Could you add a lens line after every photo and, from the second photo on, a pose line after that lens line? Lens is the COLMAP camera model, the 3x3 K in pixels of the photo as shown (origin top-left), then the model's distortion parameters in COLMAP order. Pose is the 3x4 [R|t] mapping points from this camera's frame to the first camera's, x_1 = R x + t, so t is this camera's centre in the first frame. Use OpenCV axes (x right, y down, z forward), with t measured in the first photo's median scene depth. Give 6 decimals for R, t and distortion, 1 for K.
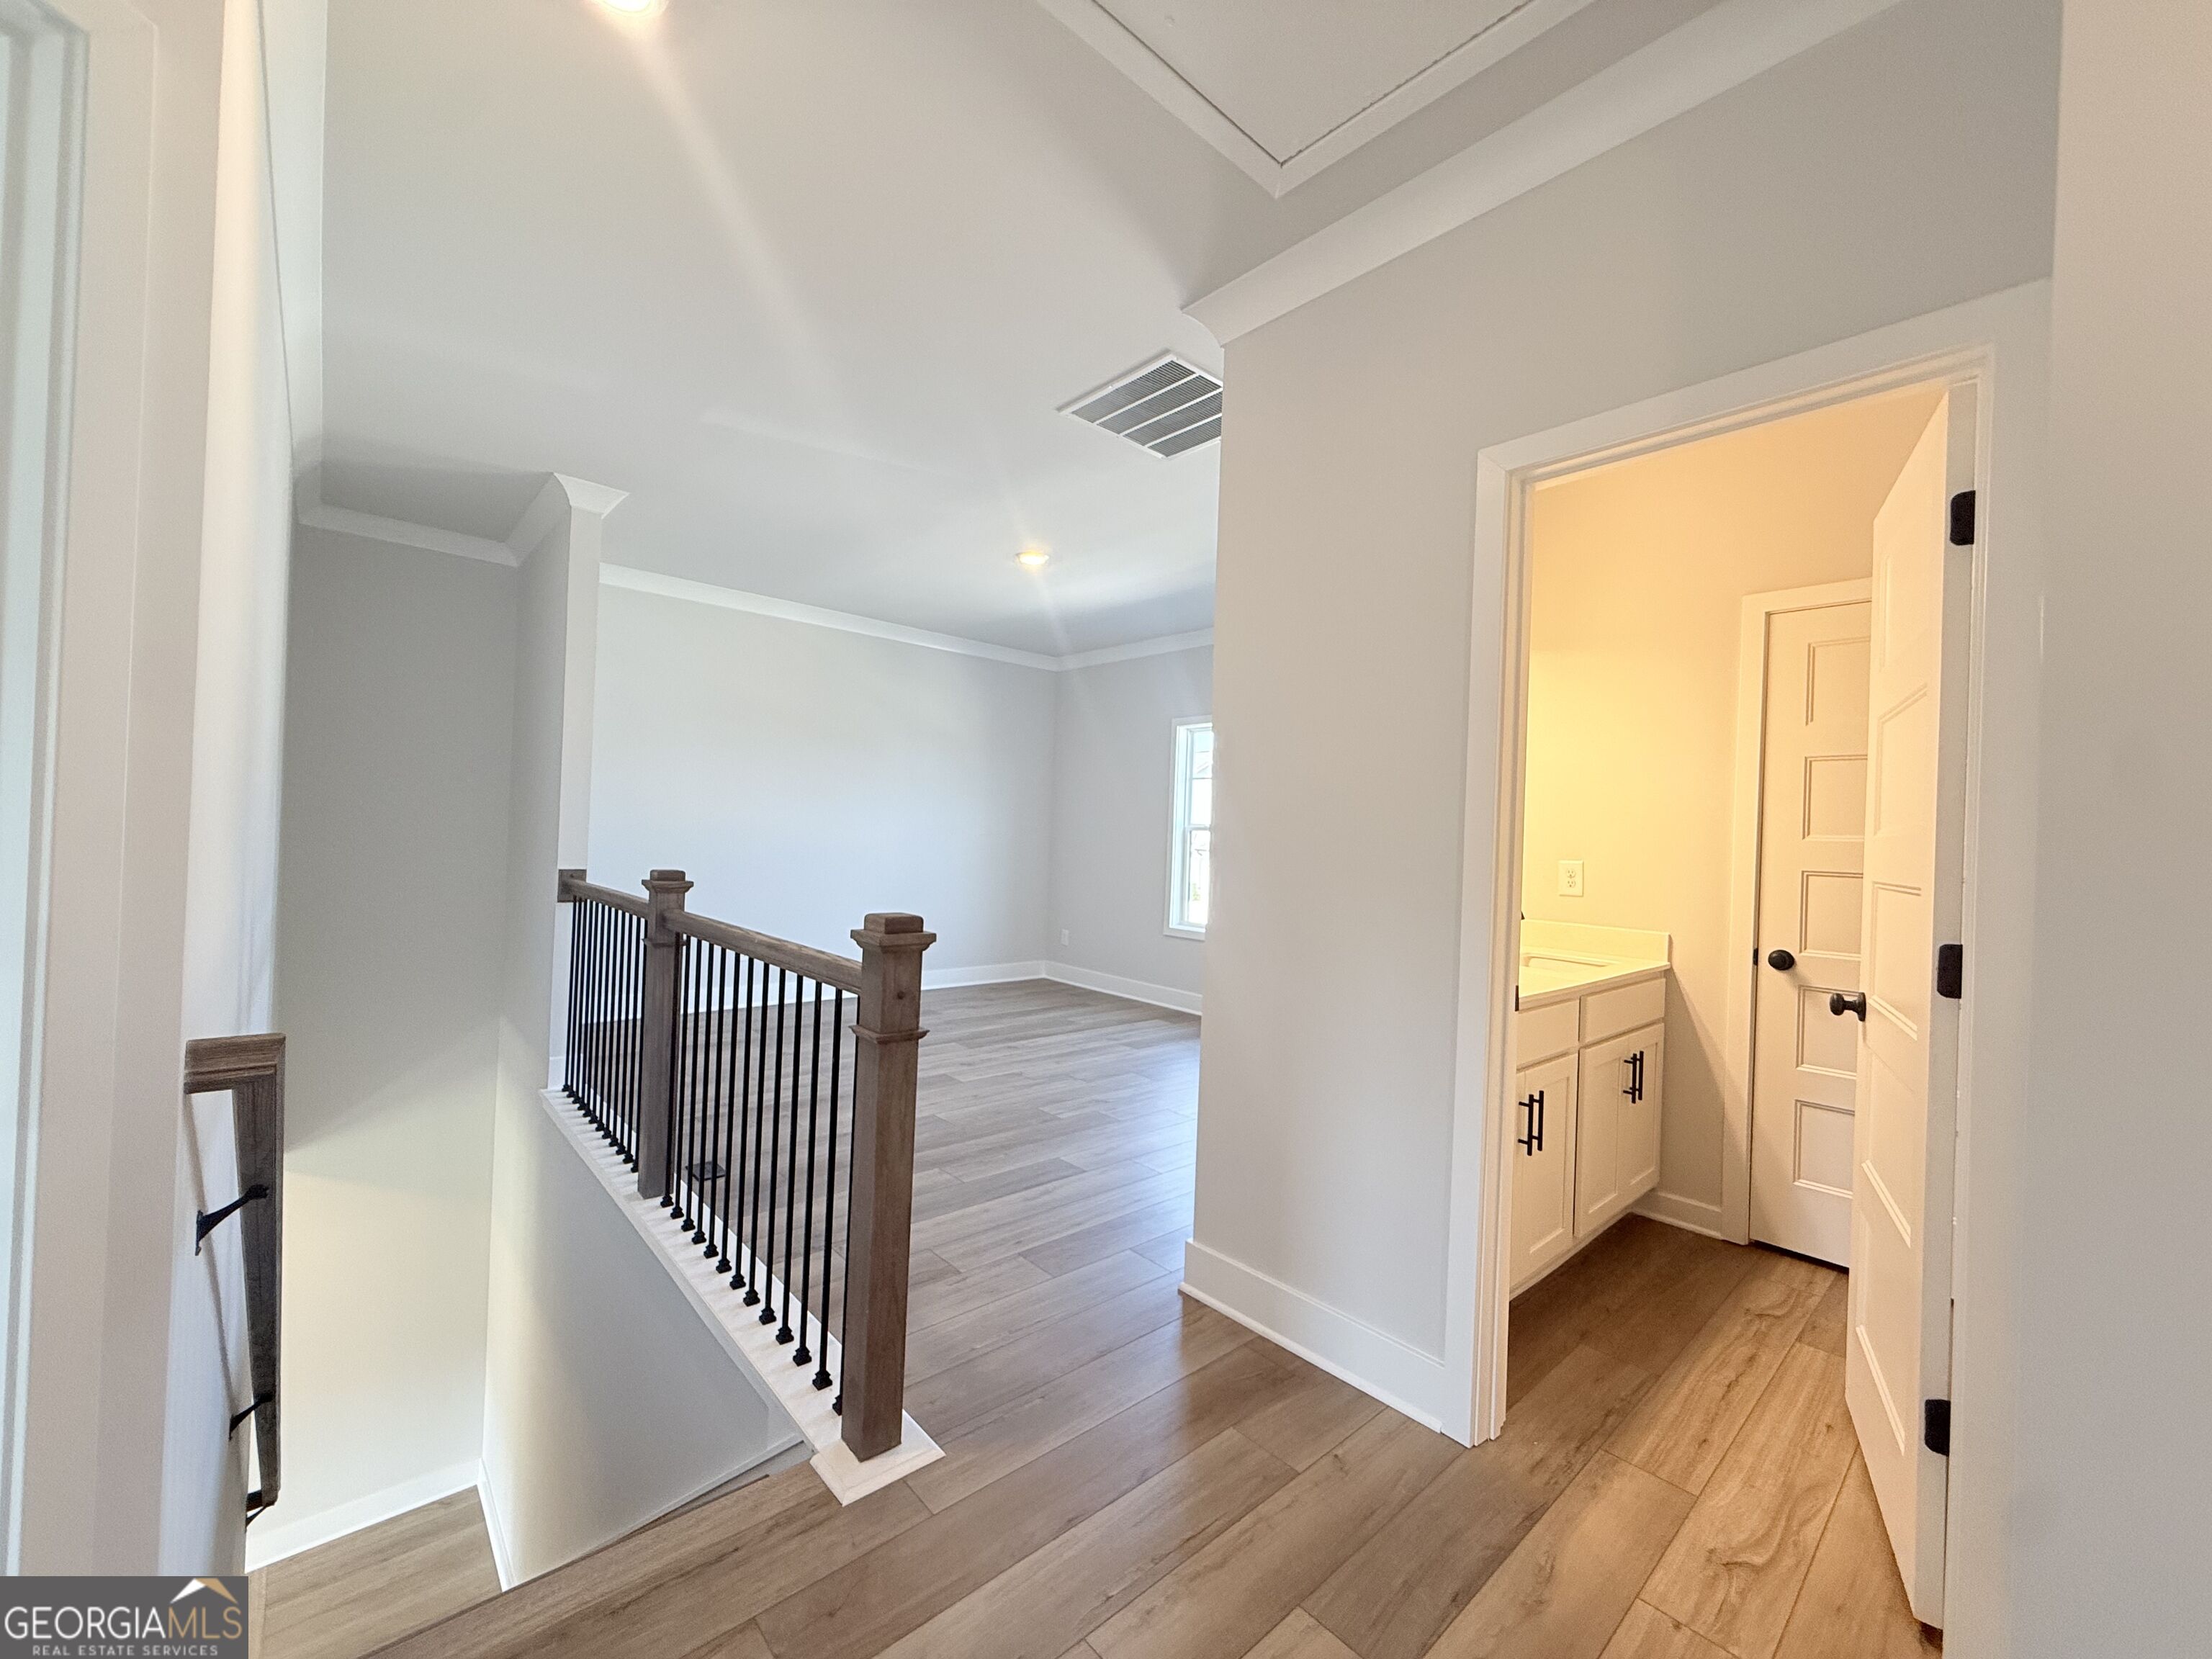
lens RADIAL K [[880.1, 0, 1099.2], [0, 880.1, 833.7], [0, 0, 1]] dist [-0.001806, 0.000711]
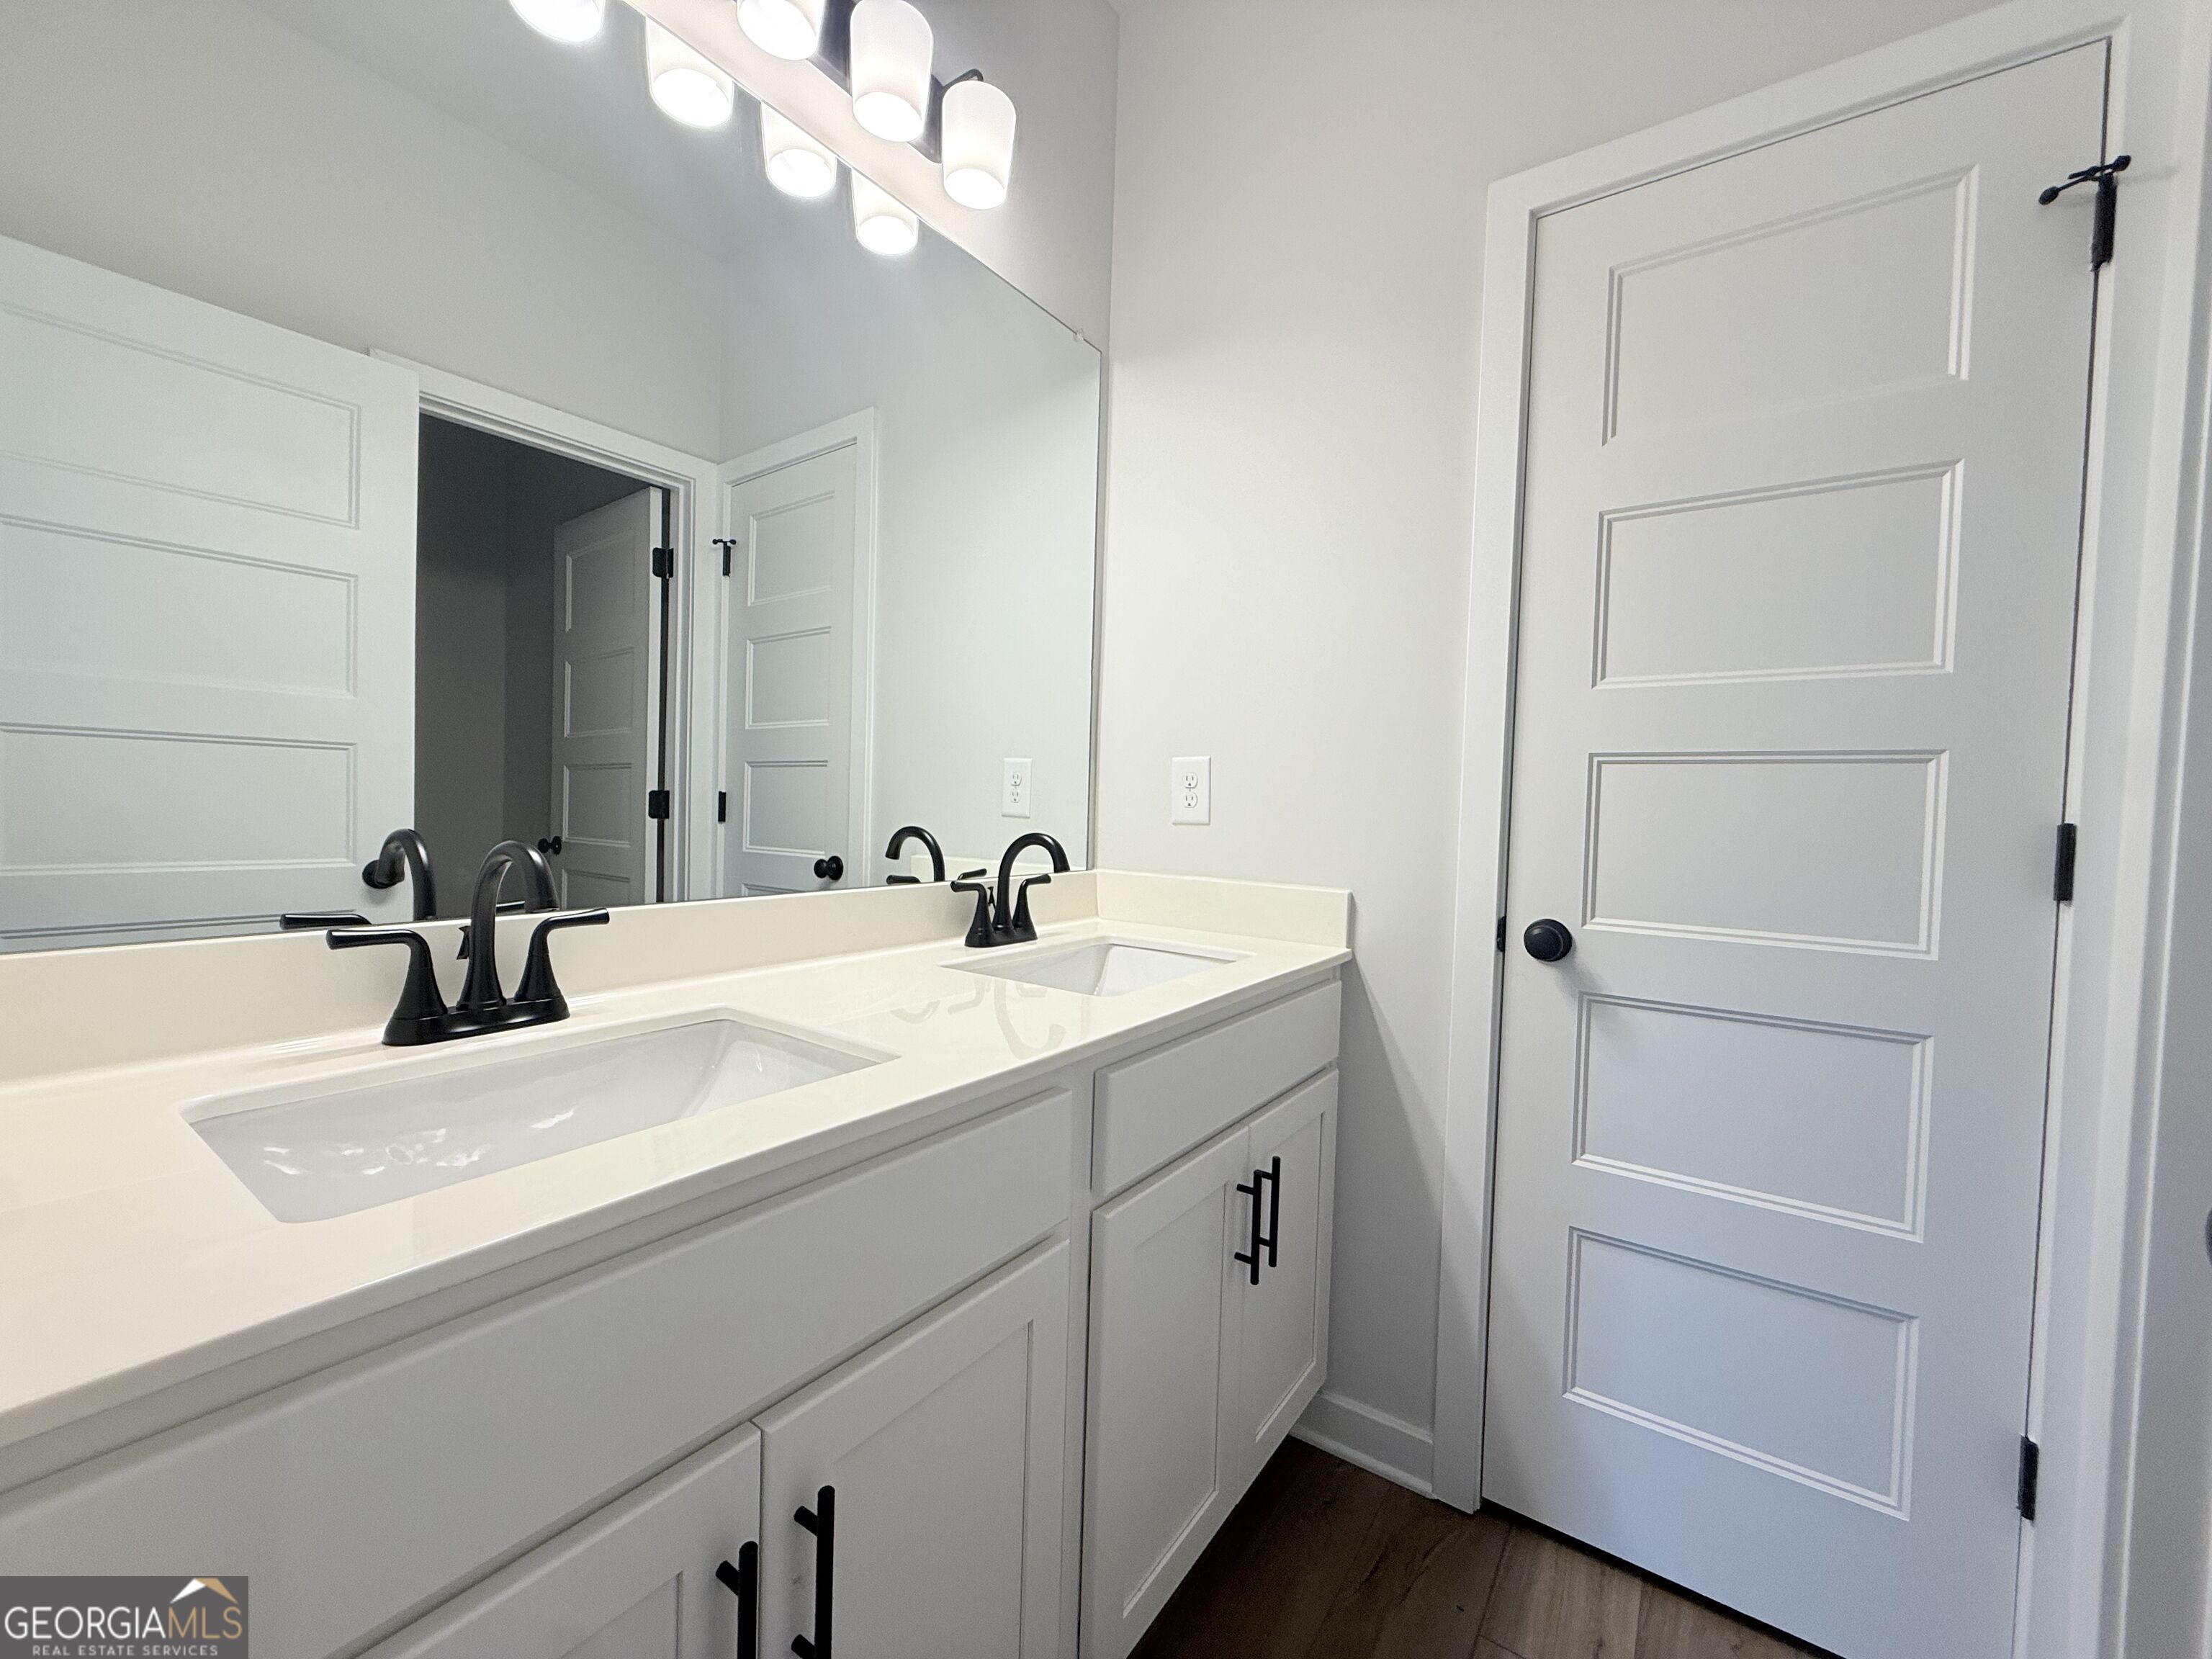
lens RADIAL K [[880.1, 0, 1094.2], [0, 880.1, 836.5], [0, 0, 1]] dist [-0.001806, 0.000711]
pose [[0.974684, -0.015359, 0.223061, 0.382061], [0.005437, 0.998971, 0.045028, 0.057165], [-0.223523, -0.042675, 0.973764, 0.527326]]
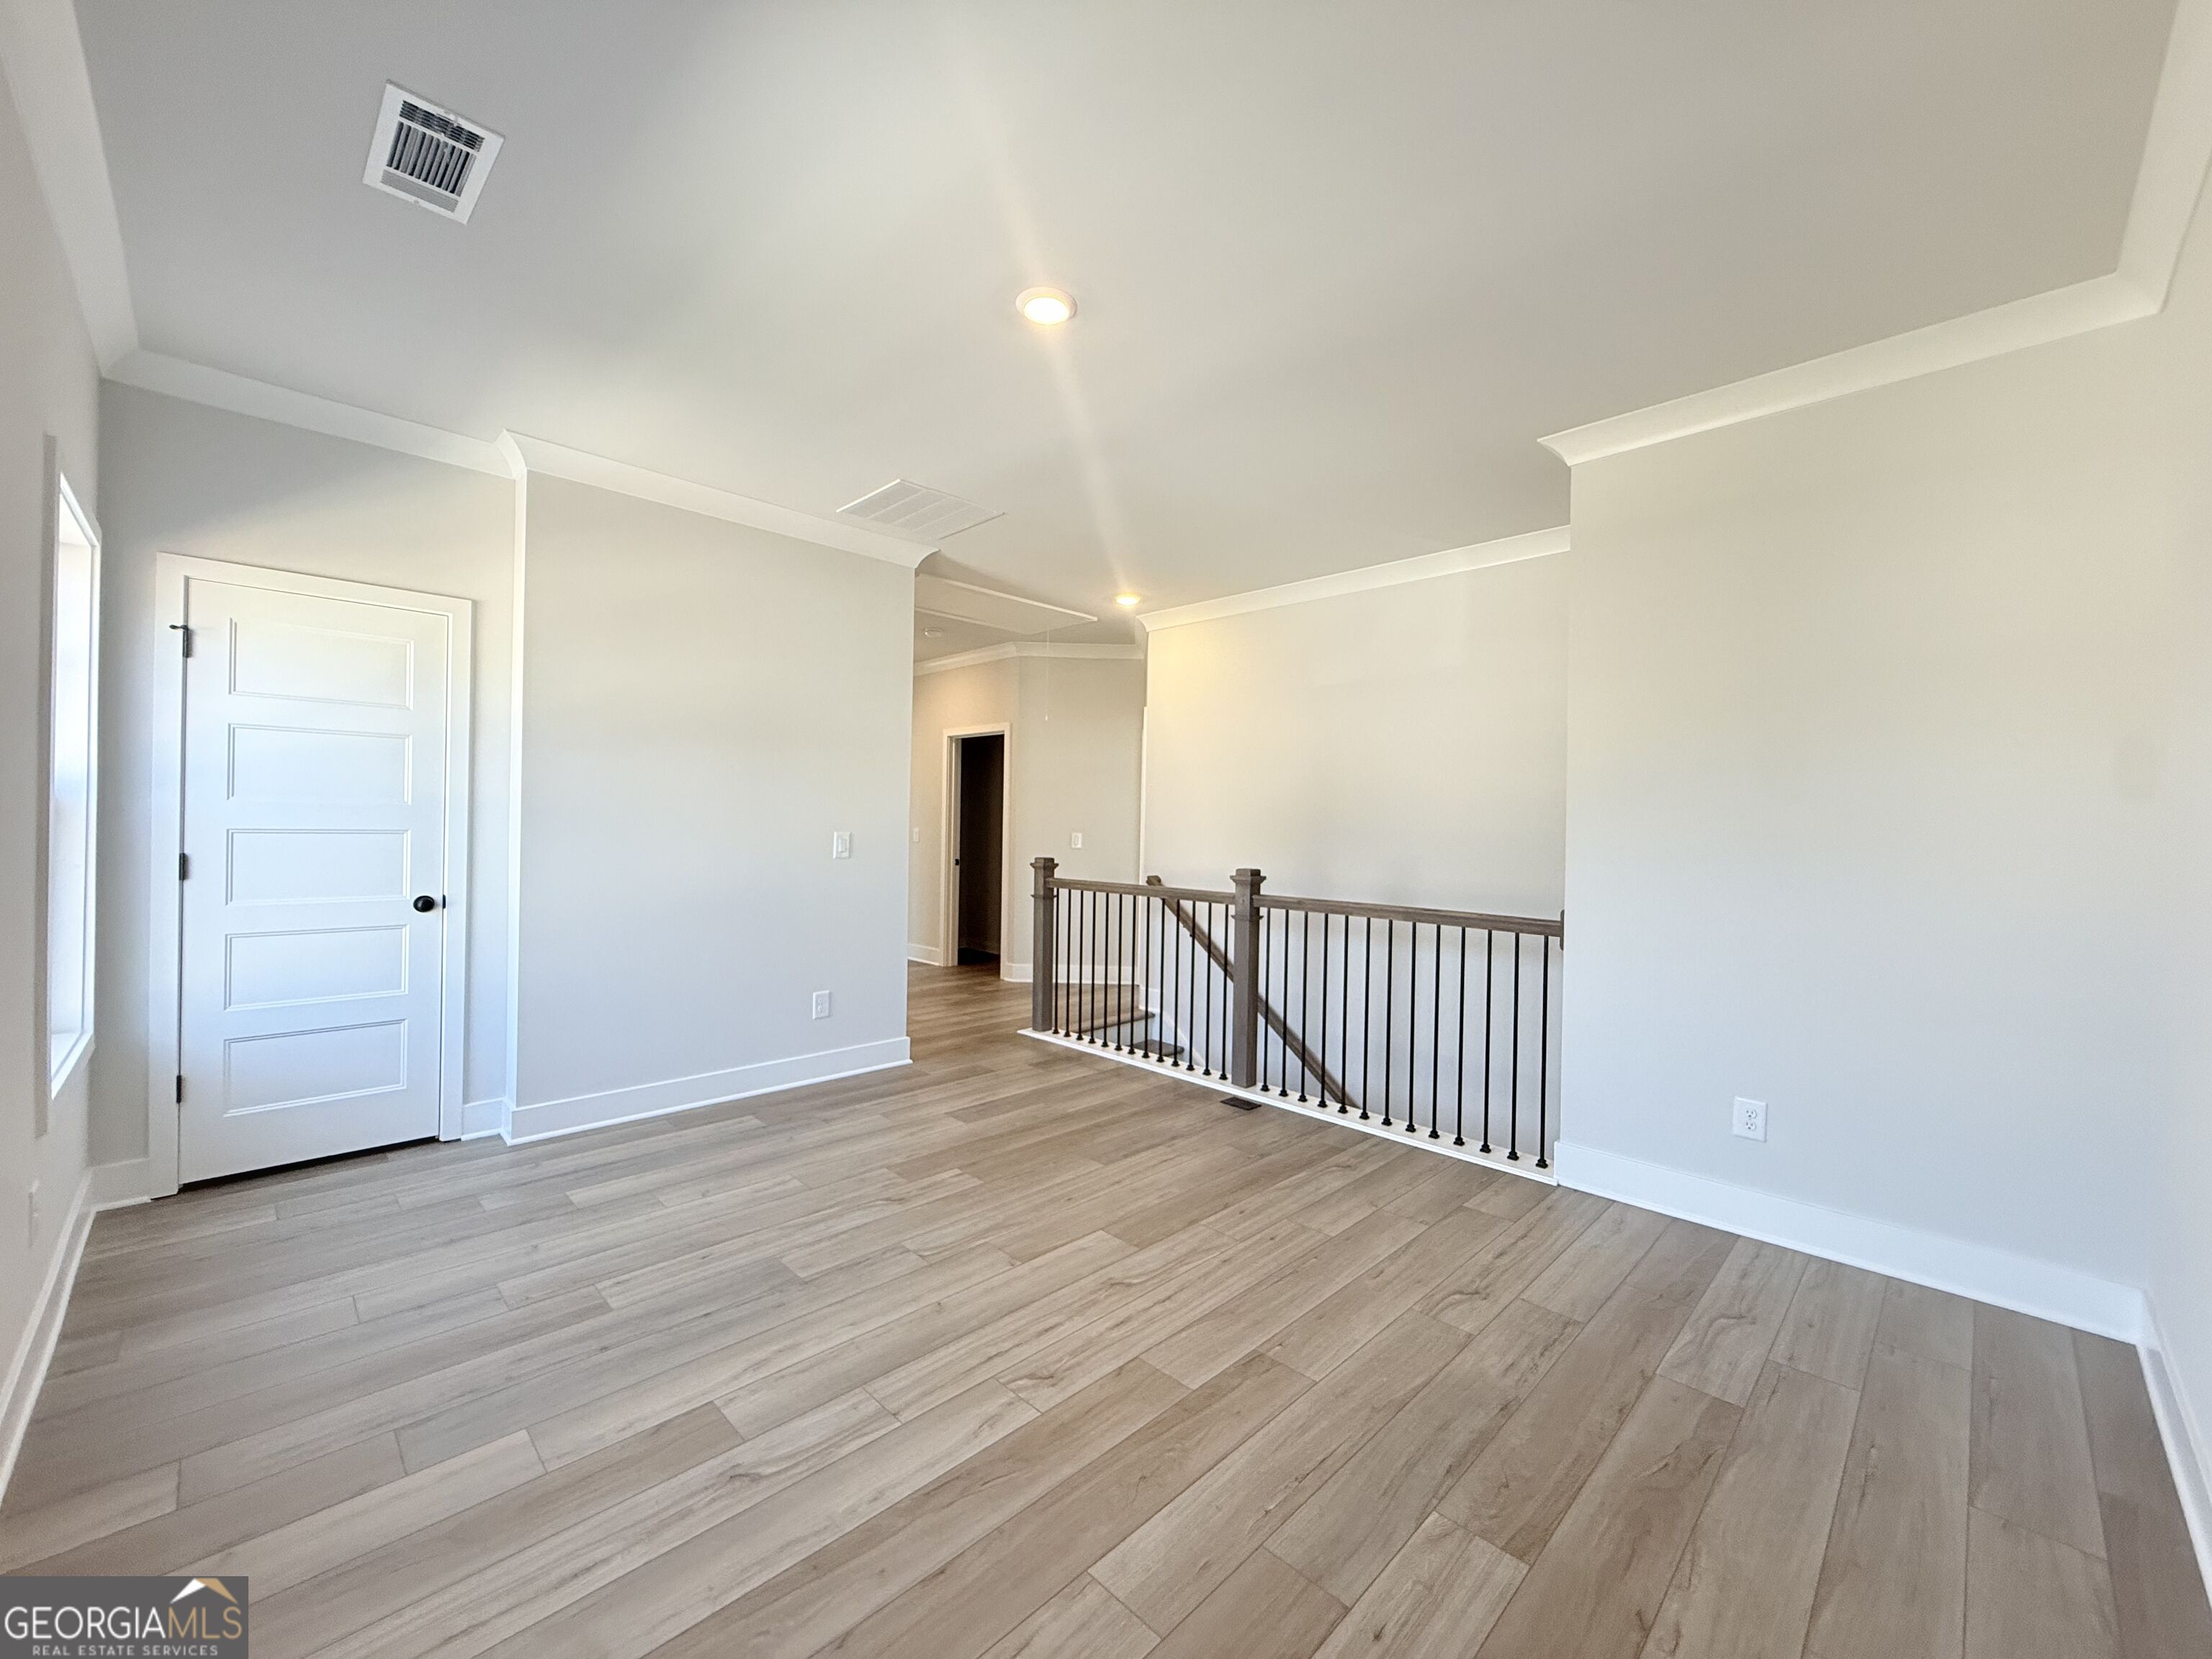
lens RADIAL K [[880.1, 0, 1109.9], [0, 880.1, 827.7], [0, 0, 1]] dist [-0.001806, 0.000711]
pose [[-0.996319, -0.055890, -0.065001, -0.116124], [-0.055789, 0.998437, -0.003369, -0.009994], [0.065088, 0.000269, -0.997880, 1.840367]]
